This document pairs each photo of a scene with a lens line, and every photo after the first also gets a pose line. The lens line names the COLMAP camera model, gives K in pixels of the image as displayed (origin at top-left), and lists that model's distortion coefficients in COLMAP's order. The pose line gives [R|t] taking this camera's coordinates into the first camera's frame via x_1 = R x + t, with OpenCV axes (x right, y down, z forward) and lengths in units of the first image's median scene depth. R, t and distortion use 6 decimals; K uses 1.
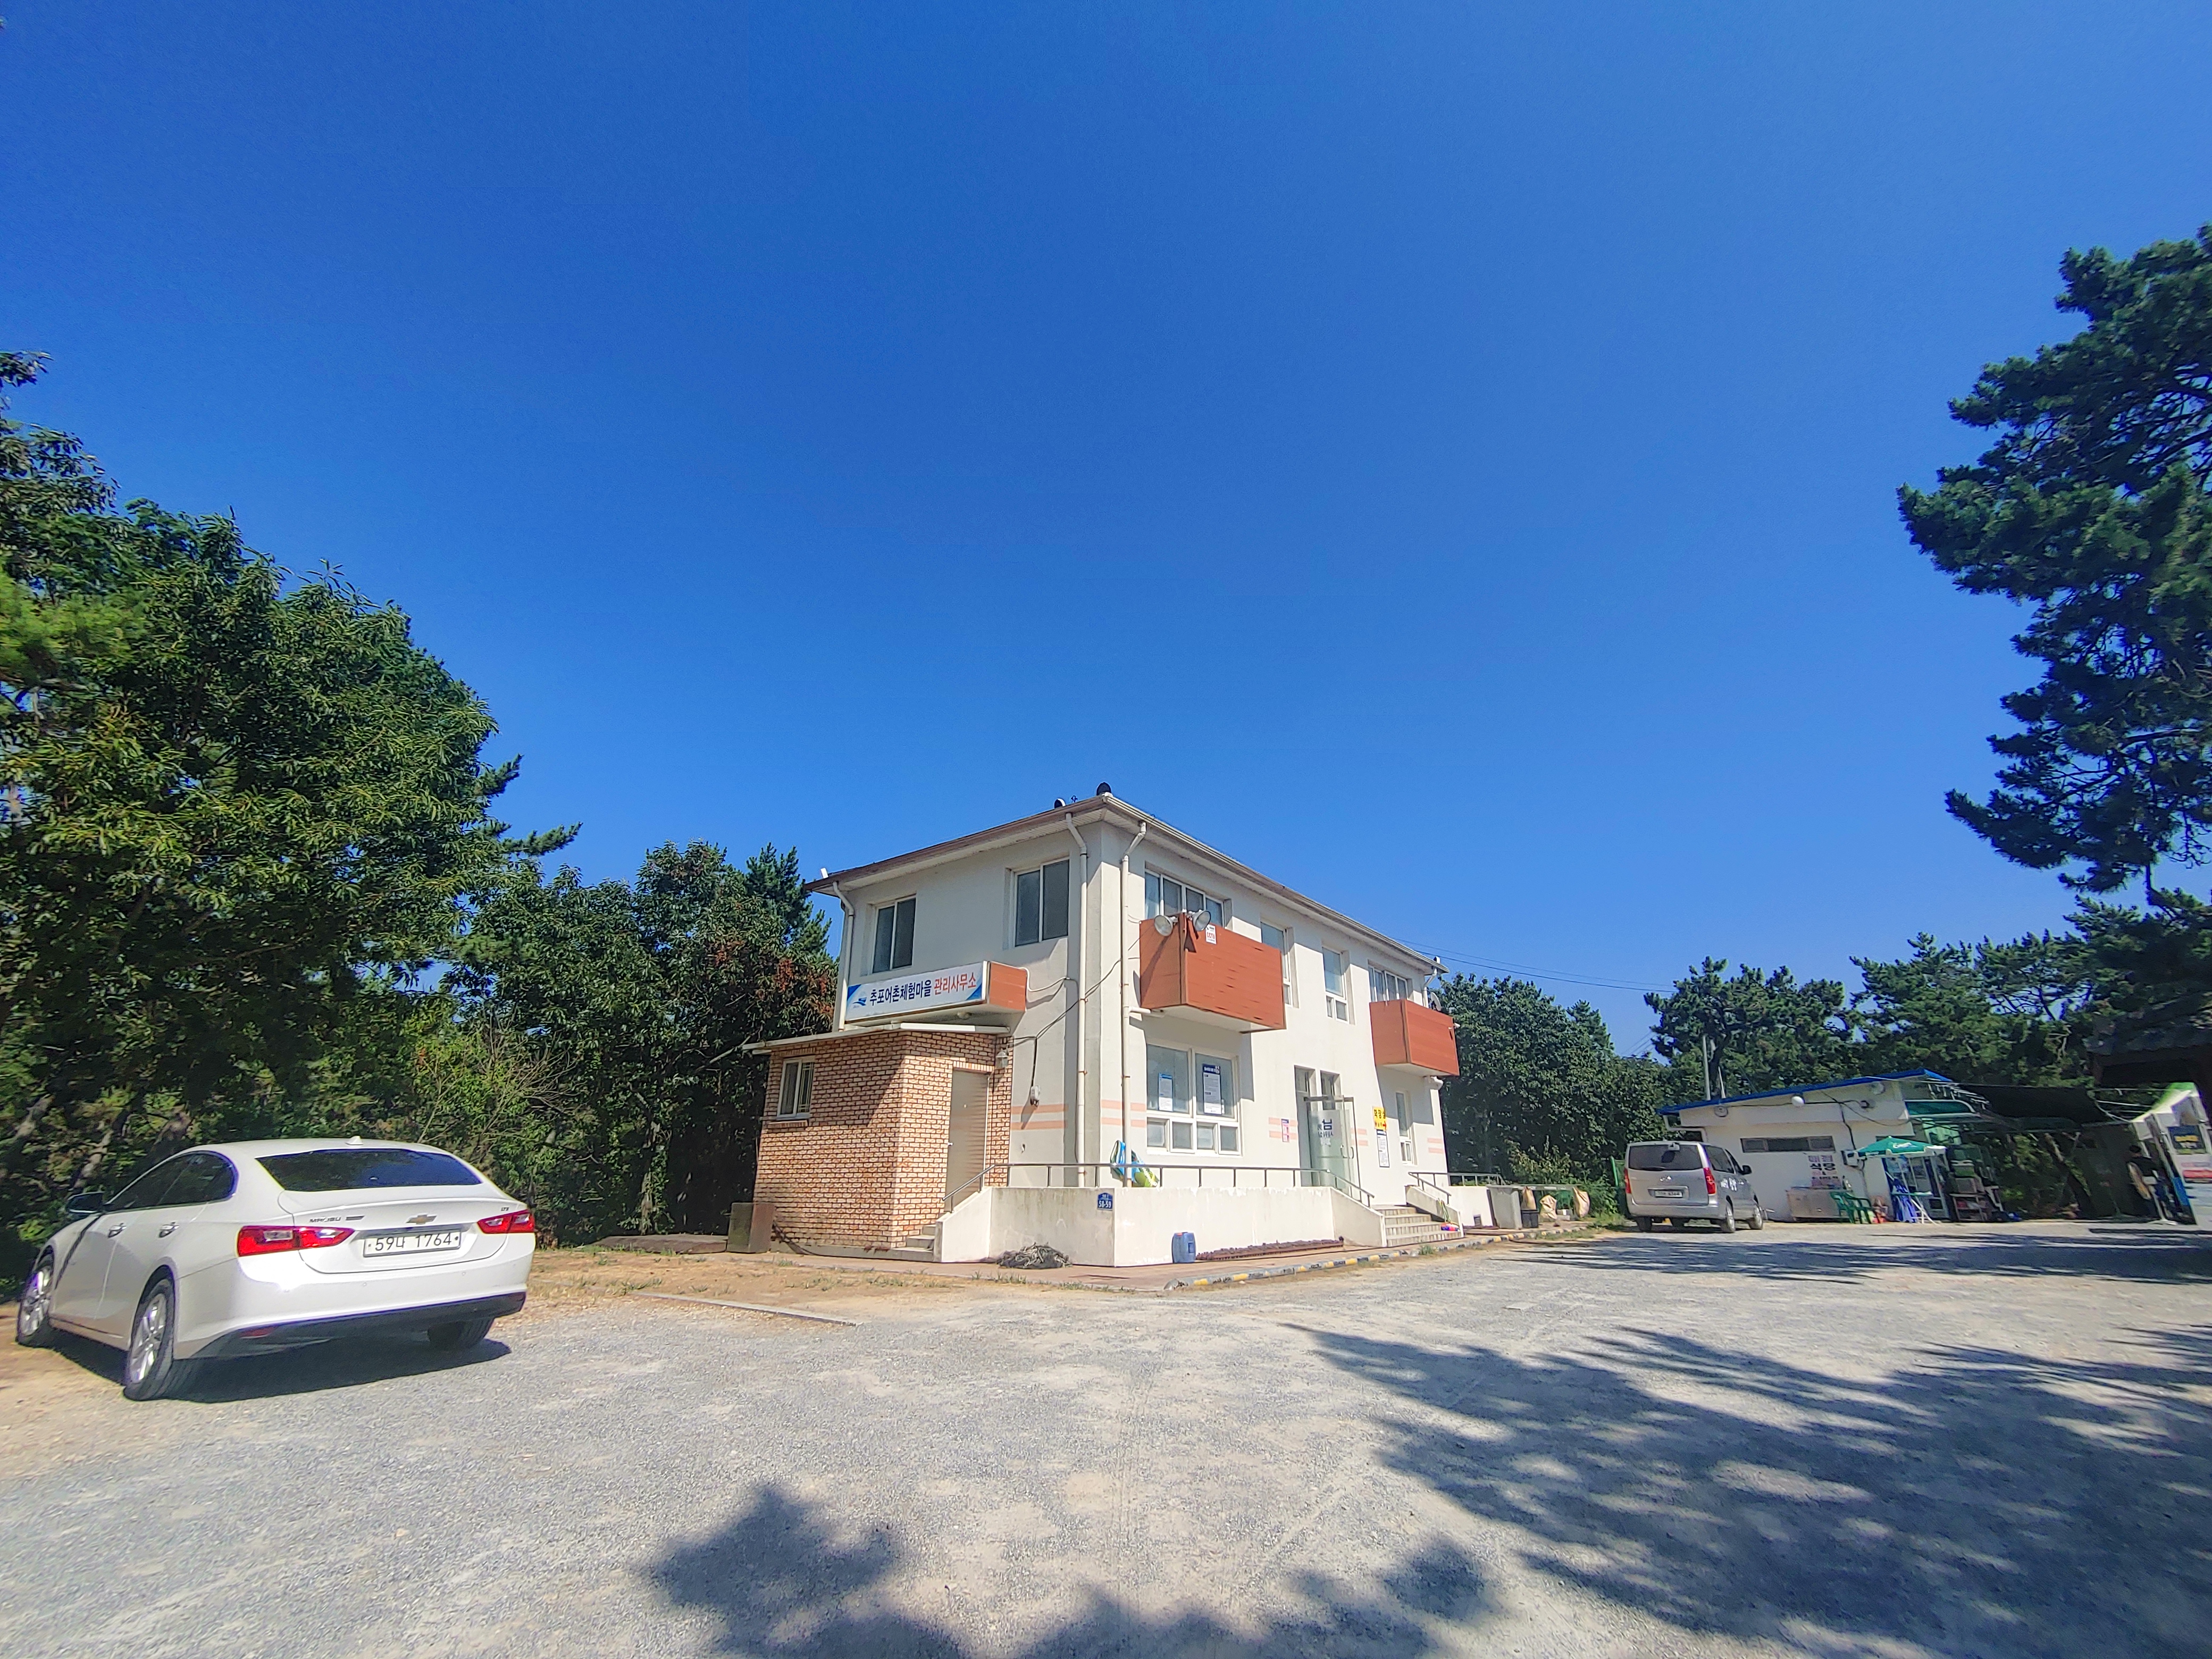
lens RADIAL K [[941.0, 0, 1106.0], [0, 941.0, 829.5], [0, 0, 1]] dist [-0.001696, -0.000377]
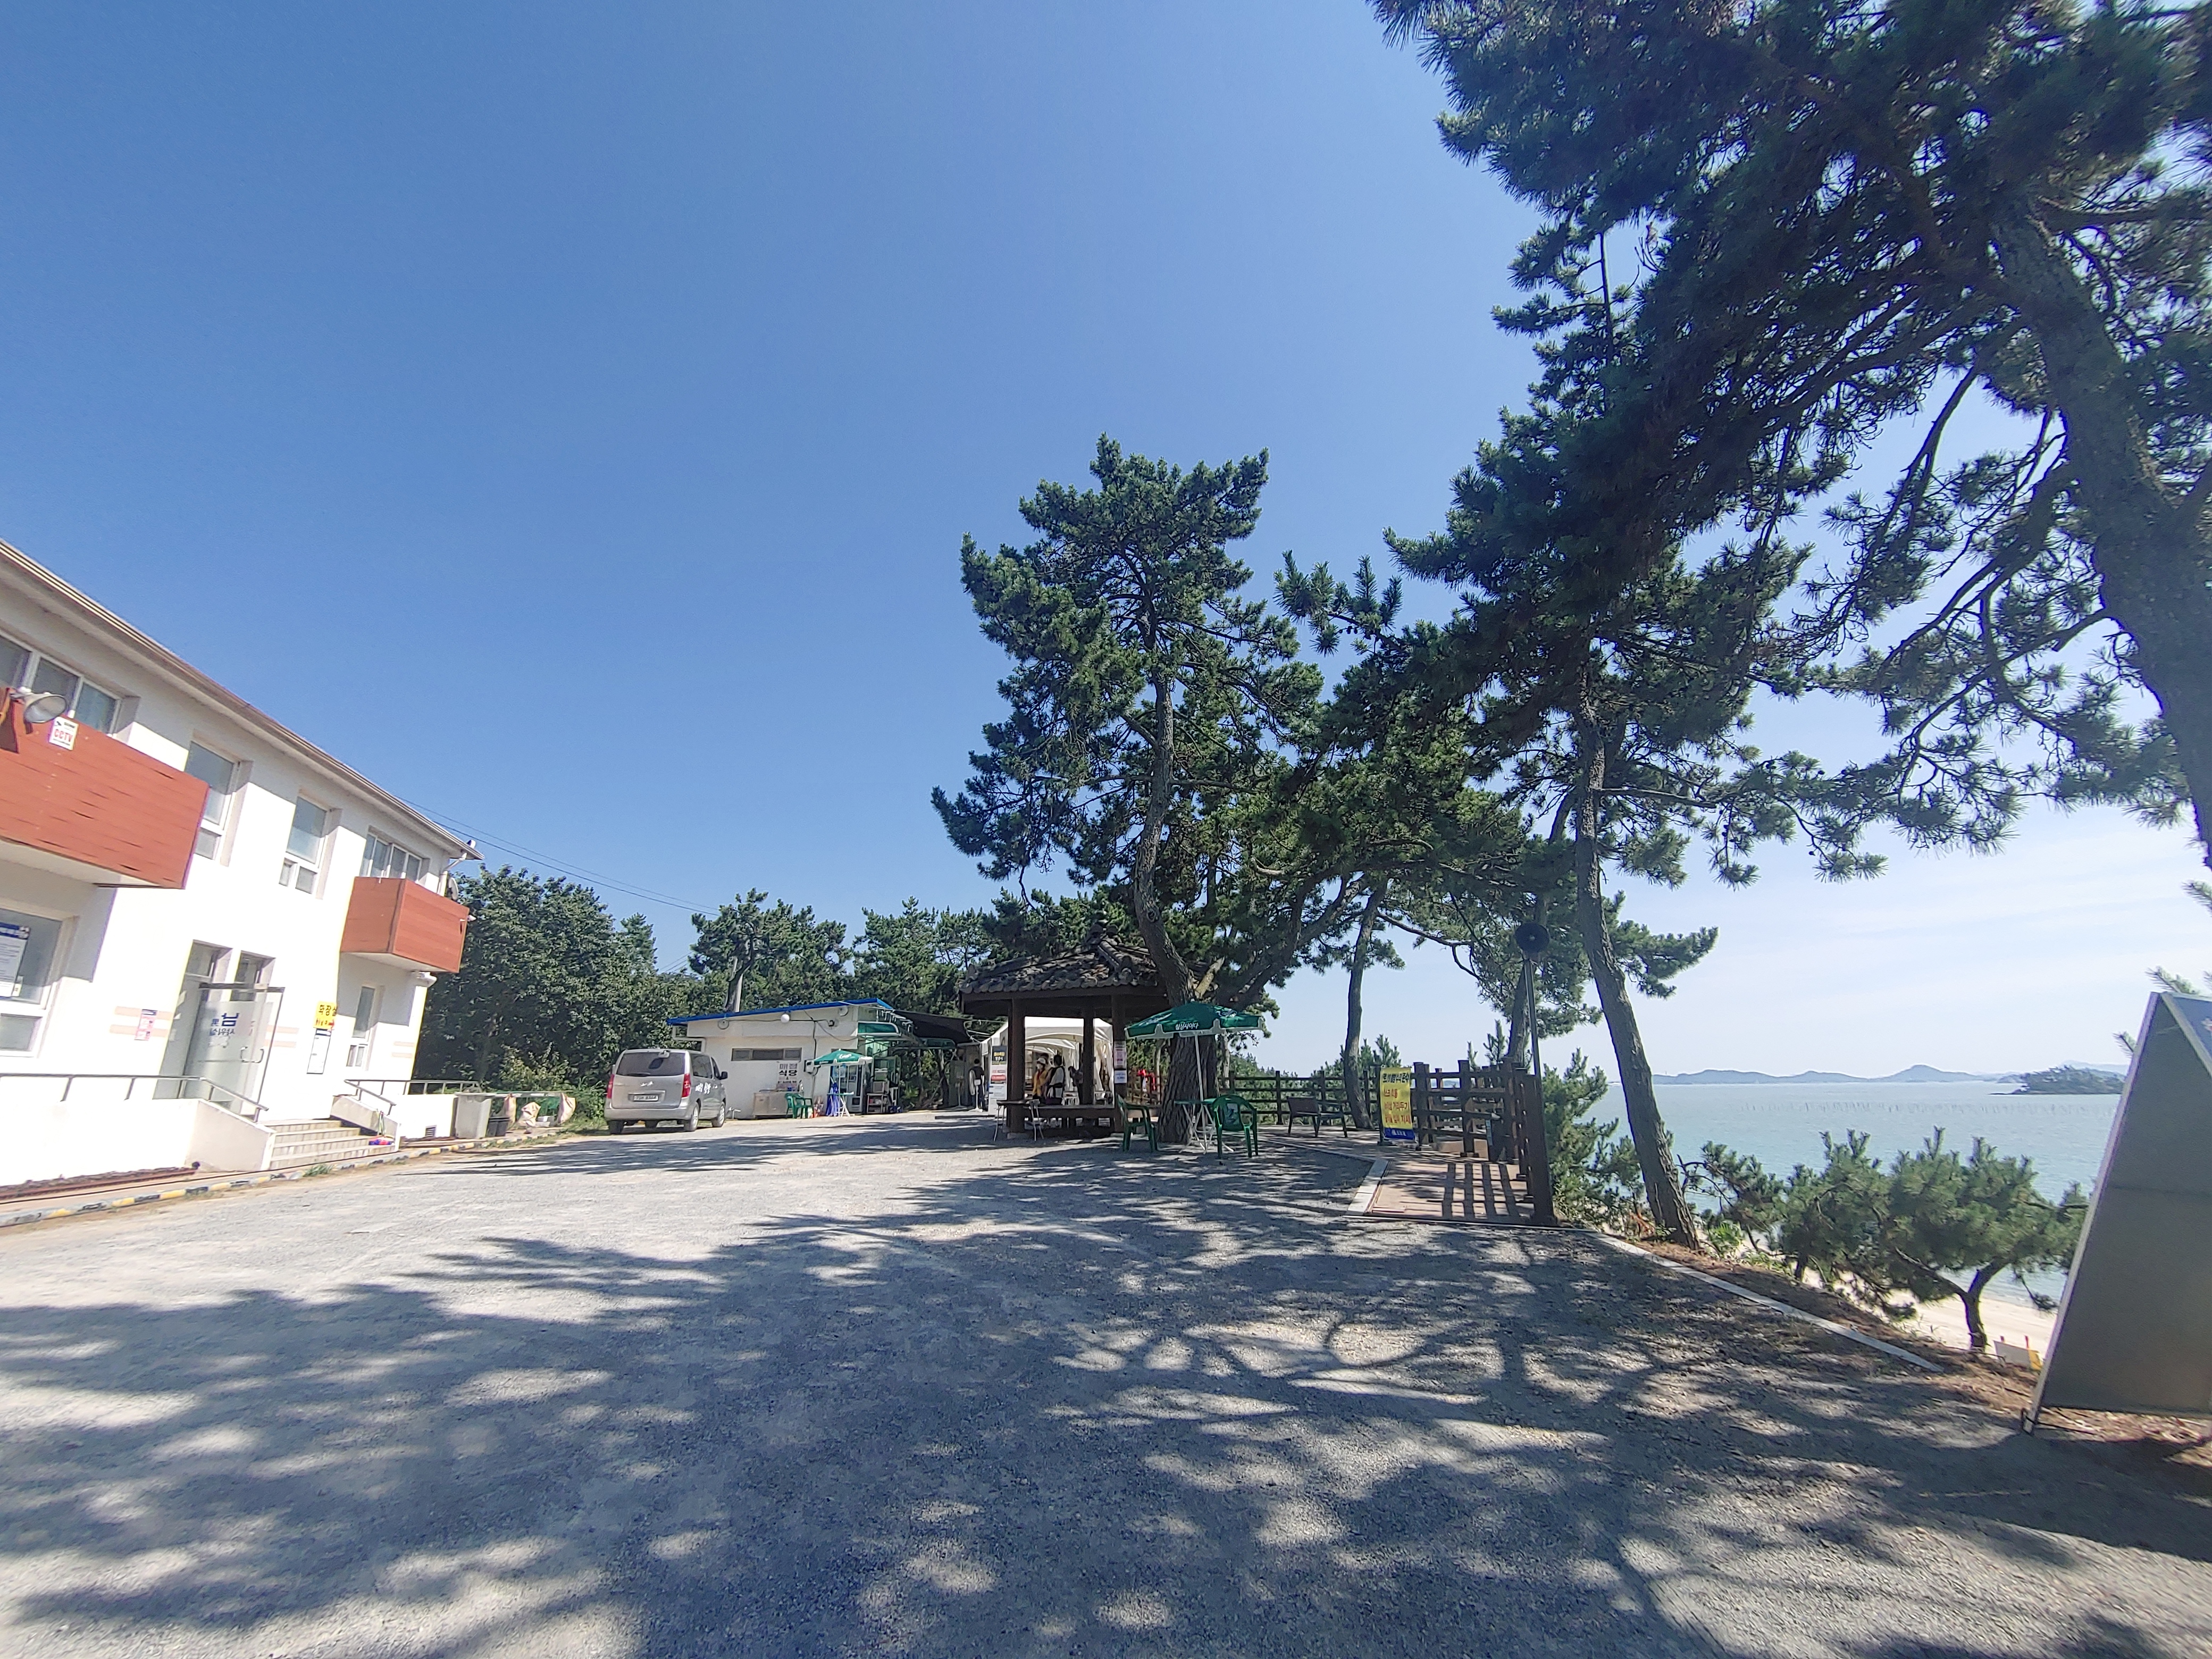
lens RADIAL K [[933.6, 0, 1106.0], [0, 933.6, 829.5], [0, 0, 1]] dist [0.000037, 0.000348]
pose [[0.601949, 0.199927, 0.773102, 0.045151], [-0.267084, 0.962799, -0.041027, 0.005374], [-0.752545, -0.181787, 0.632953, 0.009792]]
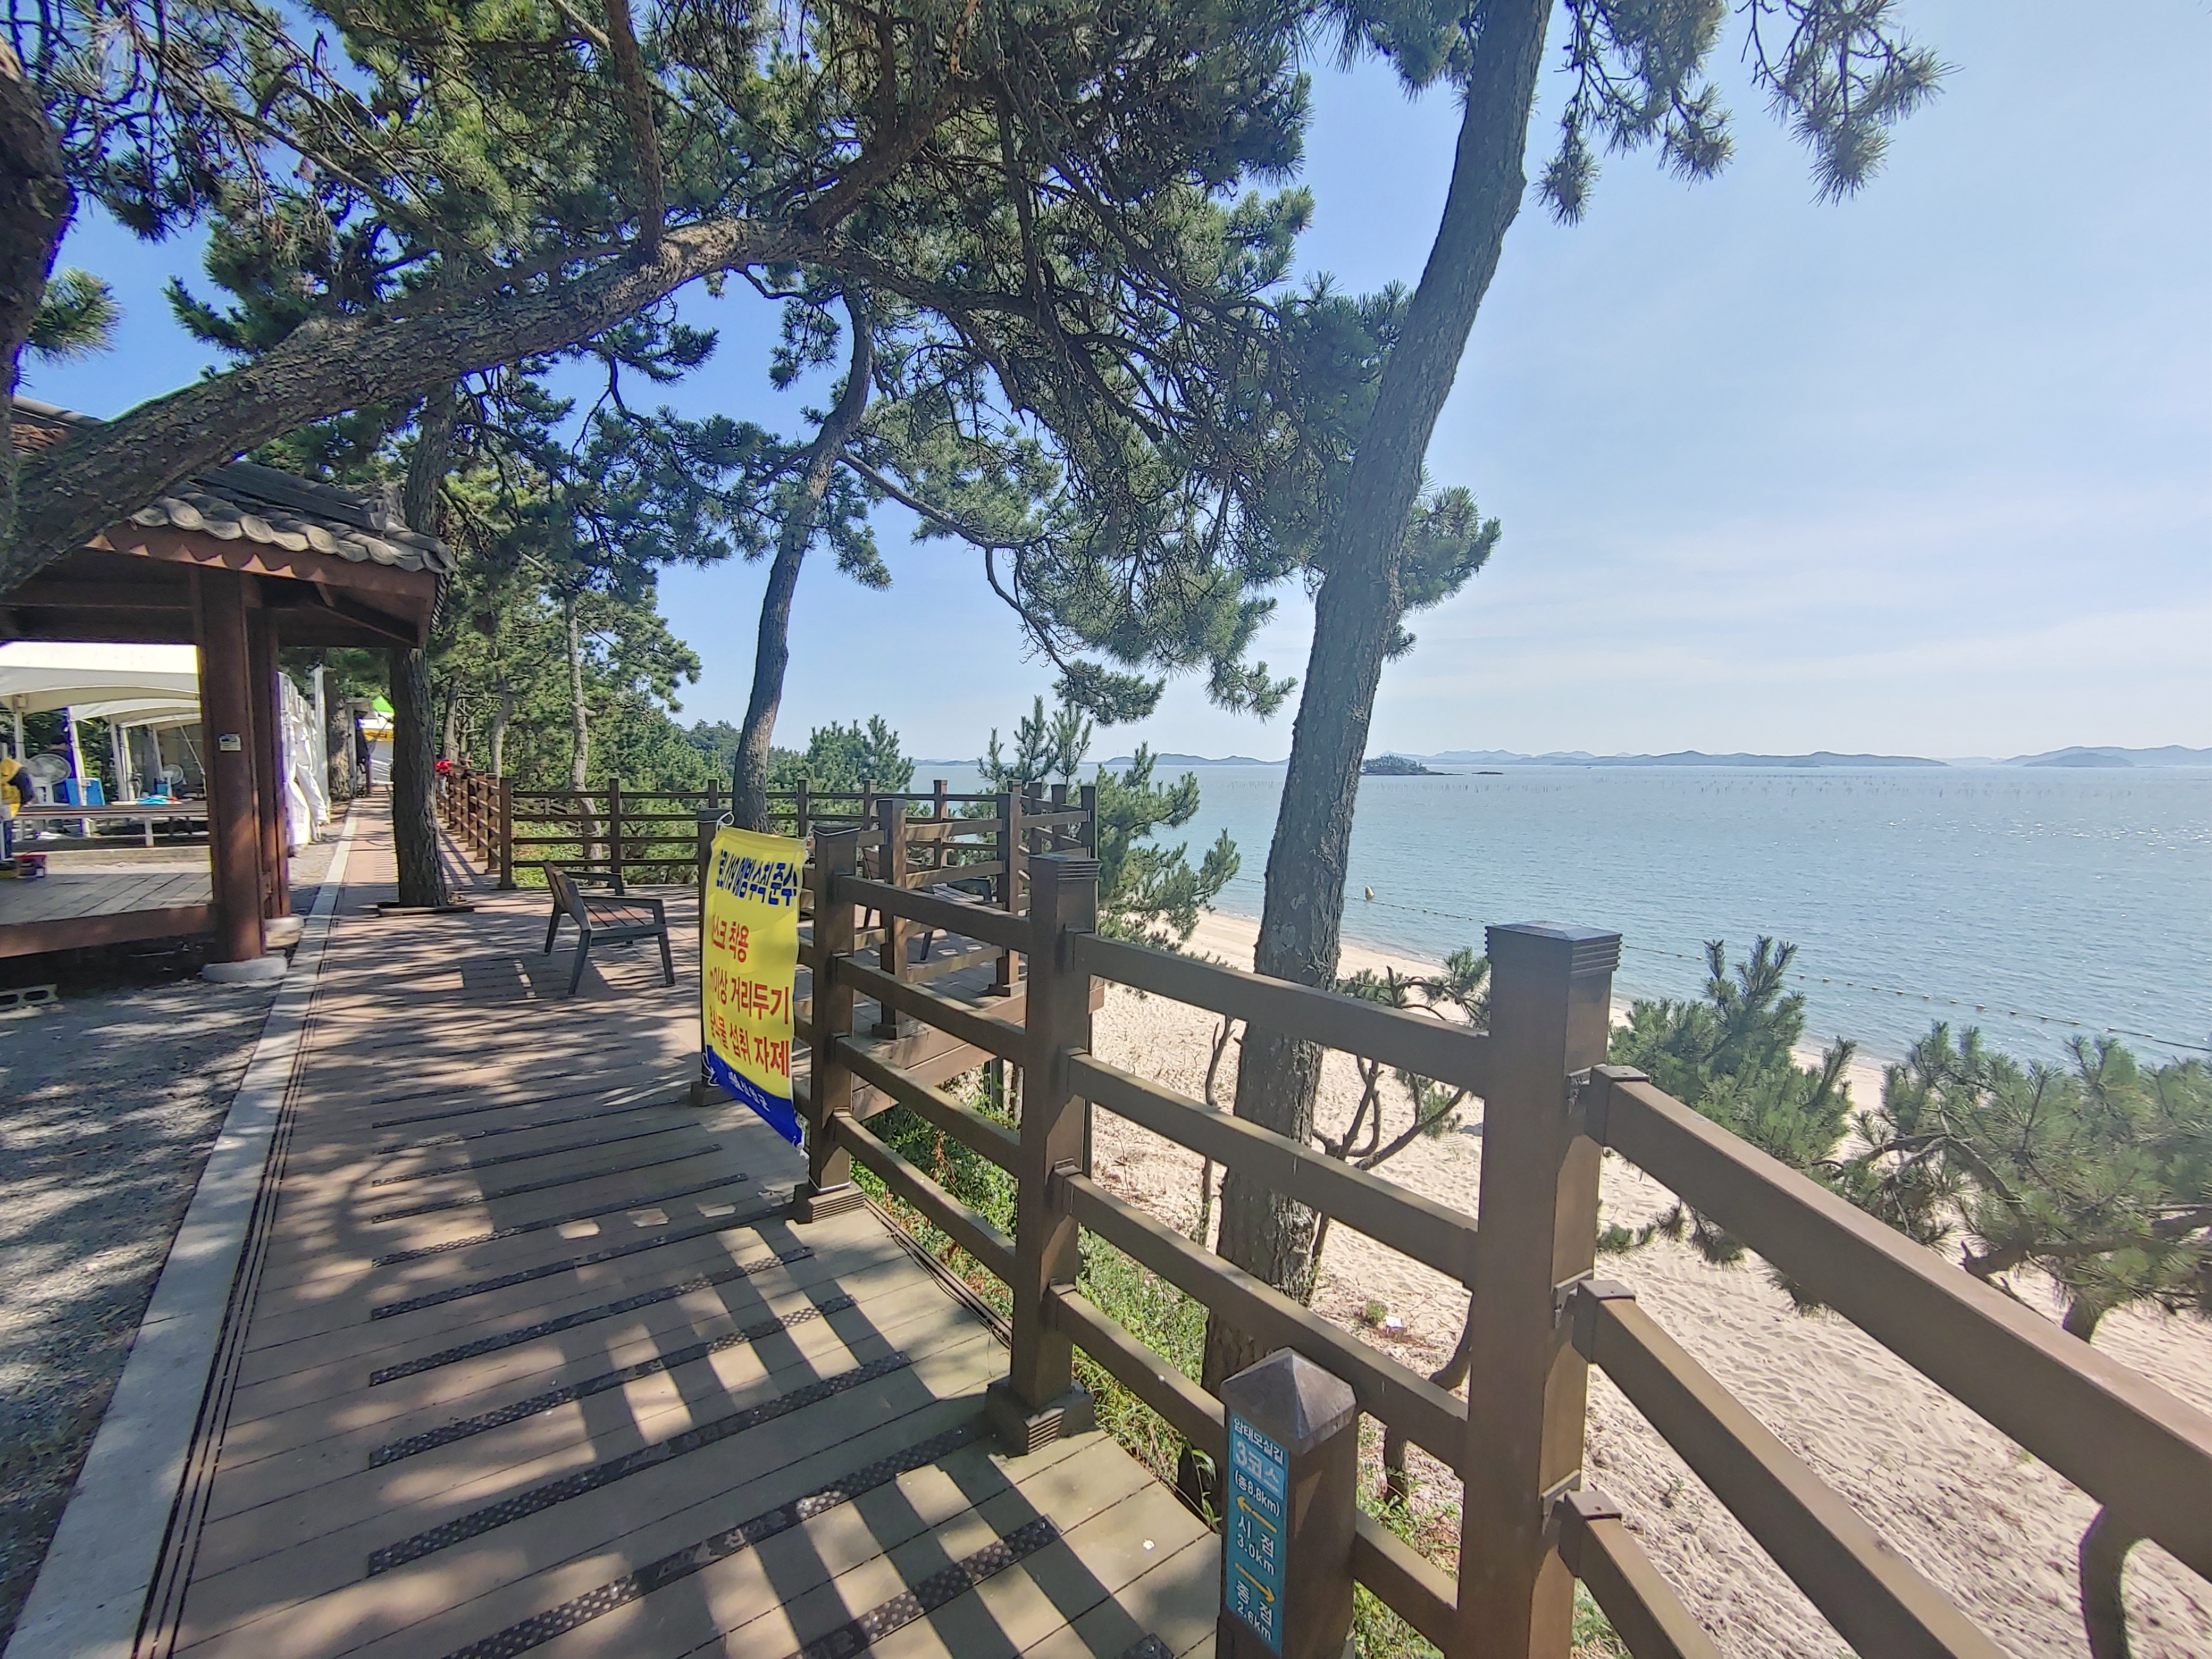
lens RADIAL K [[933.6, 0, 1106.0], [0, 933.6, 829.5], [0, 0, 1]] dist [0.000037, 0.000348]
pose [[0.142764, -0.077686, 0.986703, 0.264077], [-0.348256, 0.929222, 0.123549, 0.022115], [-0.926464, -0.361264, 0.105605, 0.078131]]
